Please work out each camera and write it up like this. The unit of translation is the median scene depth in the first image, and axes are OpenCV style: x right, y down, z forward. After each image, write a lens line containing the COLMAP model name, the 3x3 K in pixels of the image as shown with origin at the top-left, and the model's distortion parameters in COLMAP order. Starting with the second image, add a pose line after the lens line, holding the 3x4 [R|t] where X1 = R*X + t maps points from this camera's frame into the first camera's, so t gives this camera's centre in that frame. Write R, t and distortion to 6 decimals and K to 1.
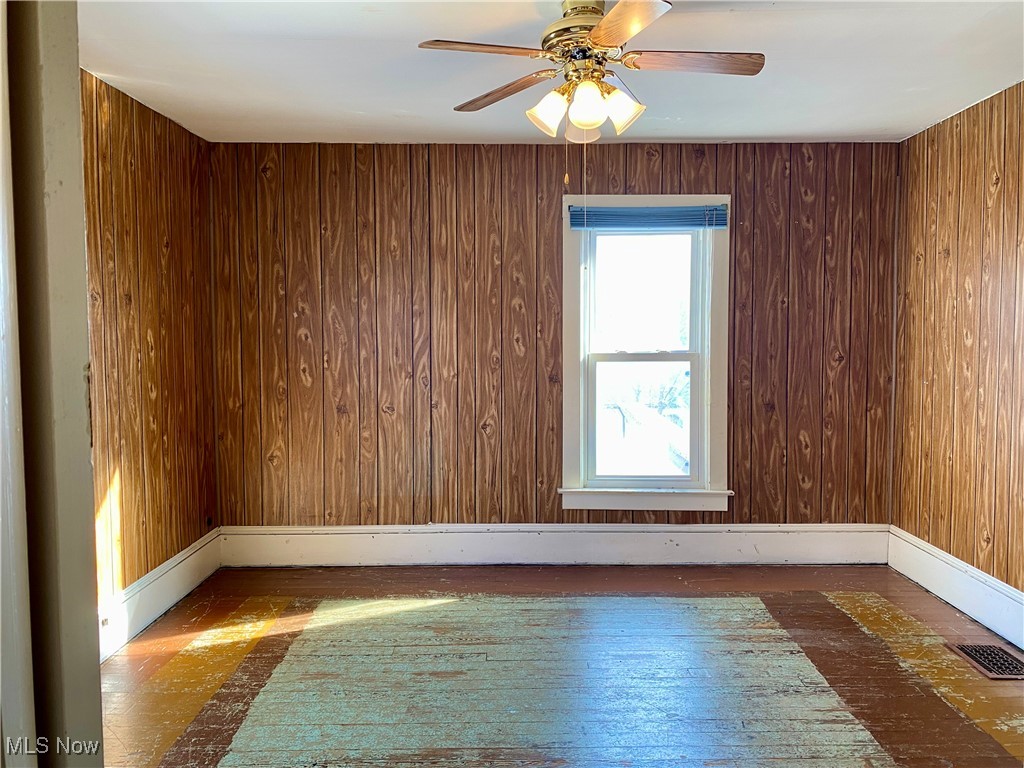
lens RADIAL K [[786.2, 0, 517.1], [0, 786.2, 382.9], [0, 0, 1]] dist [0.007425, -0.015921]
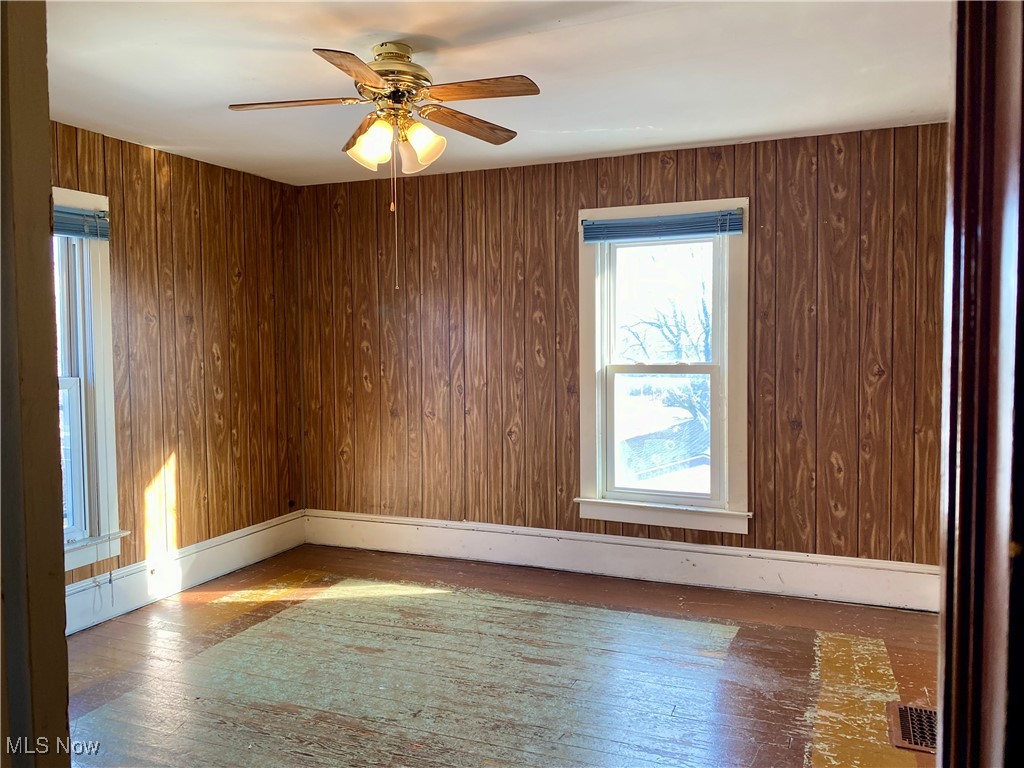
lens RADIAL K [[786.2, 0, 519.2], [0, 786.2, 382.0], [0, 0, 1]] dist [0.007425, -0.015921]
pose [[0.923250, 0.015194, -0.383900, 0.379938], [-0.020331, 0.999750, -0.009326, -0.003992], [0.383663, 0.016415, 0.923327, 0.029046]]
